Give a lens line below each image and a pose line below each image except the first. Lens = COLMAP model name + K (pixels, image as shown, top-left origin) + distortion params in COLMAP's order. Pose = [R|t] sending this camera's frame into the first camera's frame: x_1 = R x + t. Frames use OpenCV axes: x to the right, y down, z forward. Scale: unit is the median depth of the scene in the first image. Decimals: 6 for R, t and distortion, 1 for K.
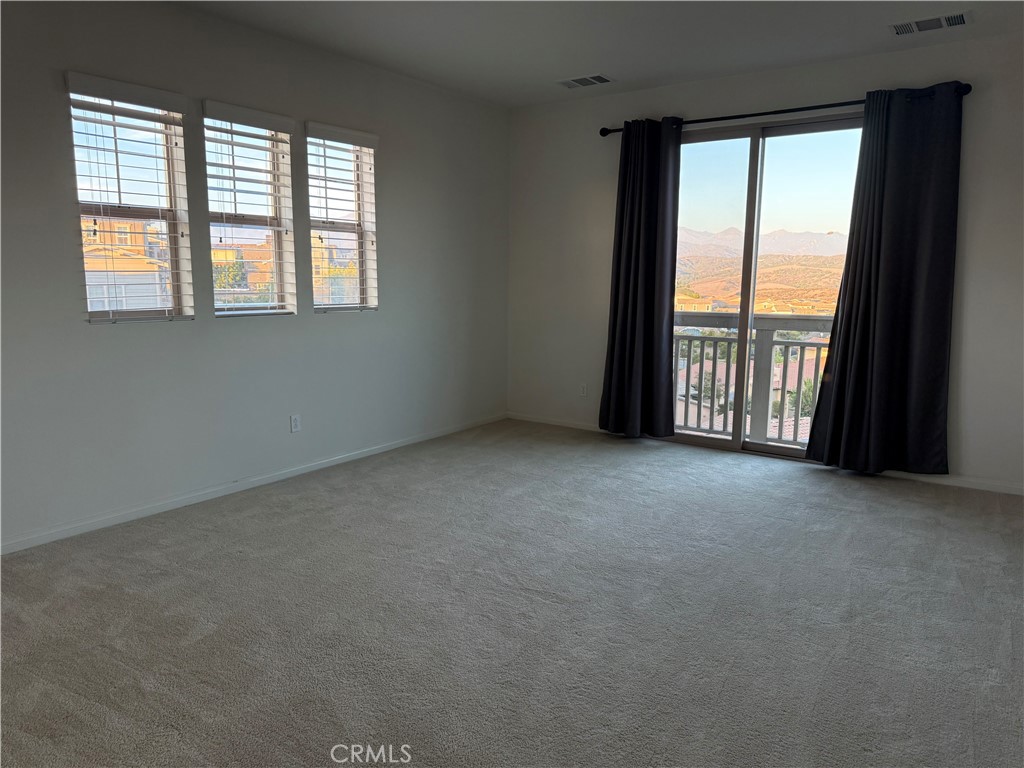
lens RADIAL K [[724.6, 0, 517.0], [0, 724.6, 386.6], [0, 0, 1]] dist [0.077332, -0.101610]
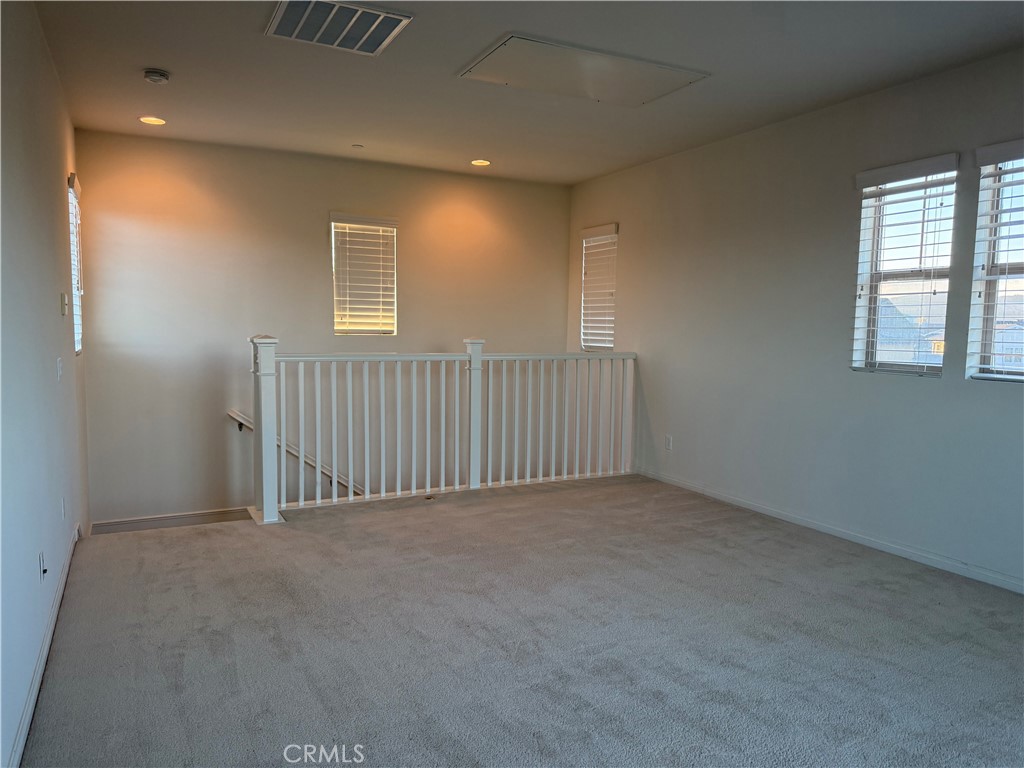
lens RADIAL K [[724.6, 0, 513.2], [0, 724.6, 383.5], [0, 0, 1]] dist [0.077332, -0.101610]
pose [[-0.485315, 0.062952, -0.872070, 1.450955], [-0.146266, 0.977504, 0.151962, -0.315281], [0.862018, 0.201303, -0.465190, 2.042452]]
